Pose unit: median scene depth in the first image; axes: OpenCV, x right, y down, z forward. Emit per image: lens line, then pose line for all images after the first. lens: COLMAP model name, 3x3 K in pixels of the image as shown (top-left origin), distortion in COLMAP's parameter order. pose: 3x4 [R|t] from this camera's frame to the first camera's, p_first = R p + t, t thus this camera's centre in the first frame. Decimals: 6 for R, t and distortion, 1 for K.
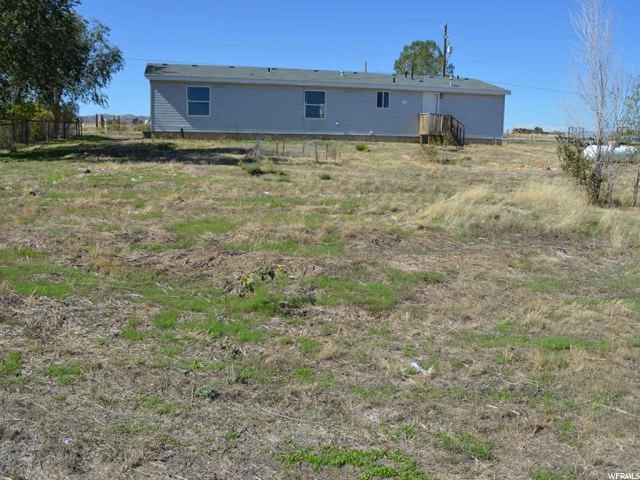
lens RADIAL K [[564.6, 0, 320.0], [0, 564.6, 240.0], [0, 0, 1]] dist [-0.083136, 0.006376]
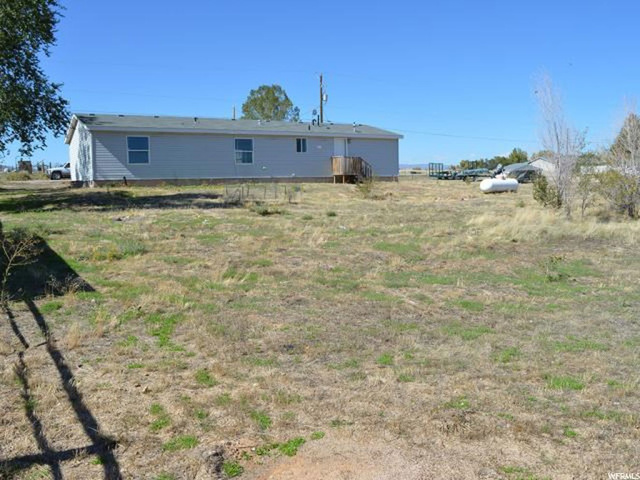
lens RADIAL K [[564.6, 0, 320.0], [0, 564.6, 240.0], [0, 0, 1]] dist [-0.083136, 0.006376]
pose [[0.955636, -0.062671, 0.287807, -0.187433], [0.082376, 0.994978, -0.056862, 0.004772], [-0.282798, 0.078048, 0.955999, -0.069753]]
